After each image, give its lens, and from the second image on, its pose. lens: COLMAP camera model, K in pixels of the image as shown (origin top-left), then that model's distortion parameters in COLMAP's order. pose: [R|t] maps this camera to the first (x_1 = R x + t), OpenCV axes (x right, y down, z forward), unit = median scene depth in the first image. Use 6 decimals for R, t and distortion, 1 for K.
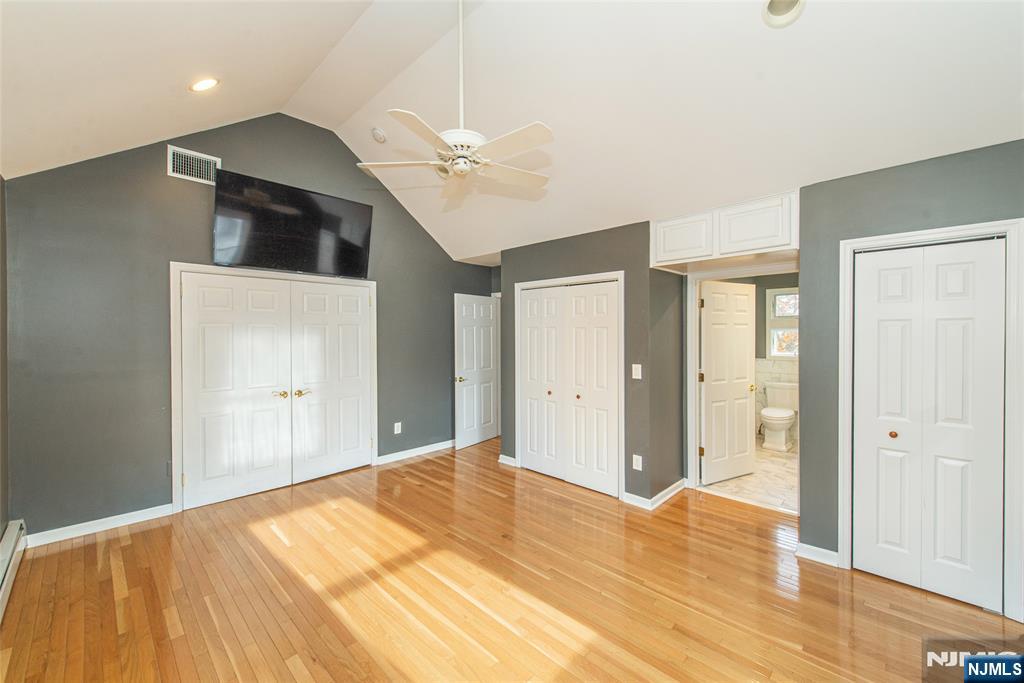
lens RADIAL K [[406.5, 0, 511.5], [0, 406.5, 338.3], [0, 0, 1]] dist [0.001171, -0.001065]
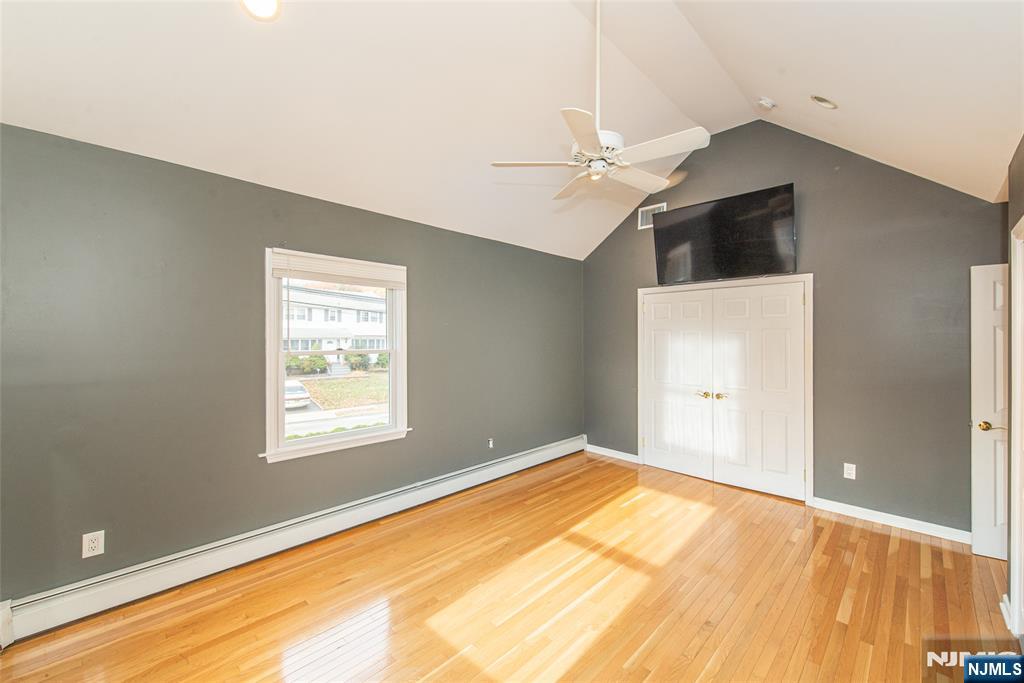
lens RADIAL K [[406.5, 0, 521.4], [0, 406.5, 338.8], [0, 0, 1]] dist [0.001171, -0.001065]
pose [[0.001057, 0.004578, -0.999989, 0.531965], [-0.013233, 0.999902, 0.004563, -0.009888], [0.999912, 0.013228, 0.001118, 0.506602]]
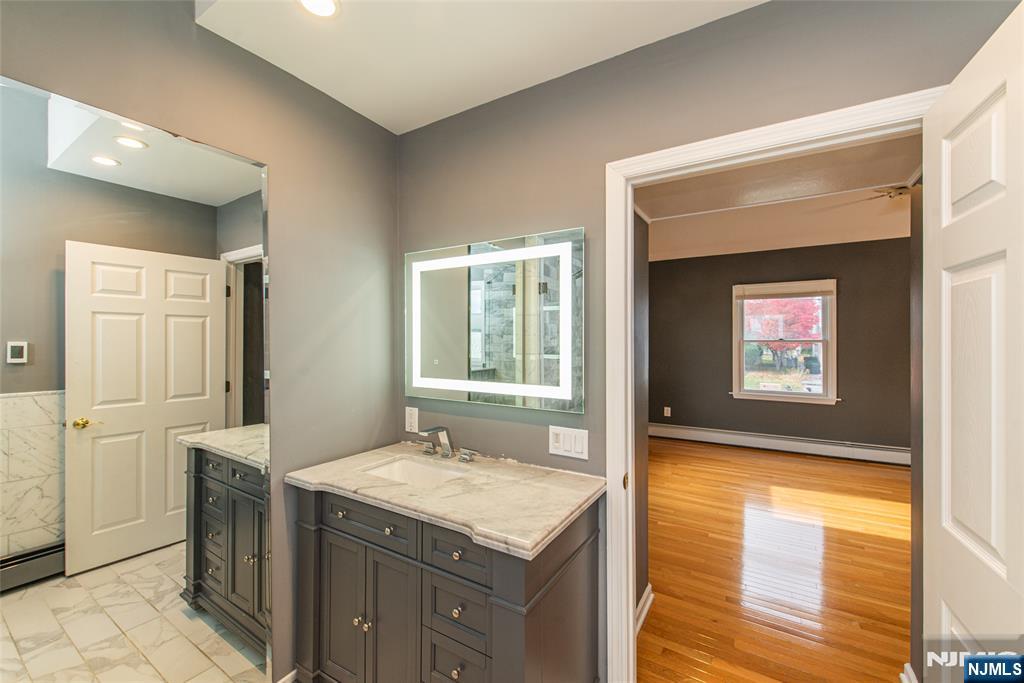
lens RADIAL K [[406.5, 0, 517.9], [0, 406.5, 341.0], [0, 0, 1]] dist [0.001171, -0.001065]
pose [[-0.980175, 0.015329, -0.197540, 0.801219], [0.012984, 0.999829, 0.013161, -0.002596], [0.197708, 0.010336, -0.980207, 1.274288]]
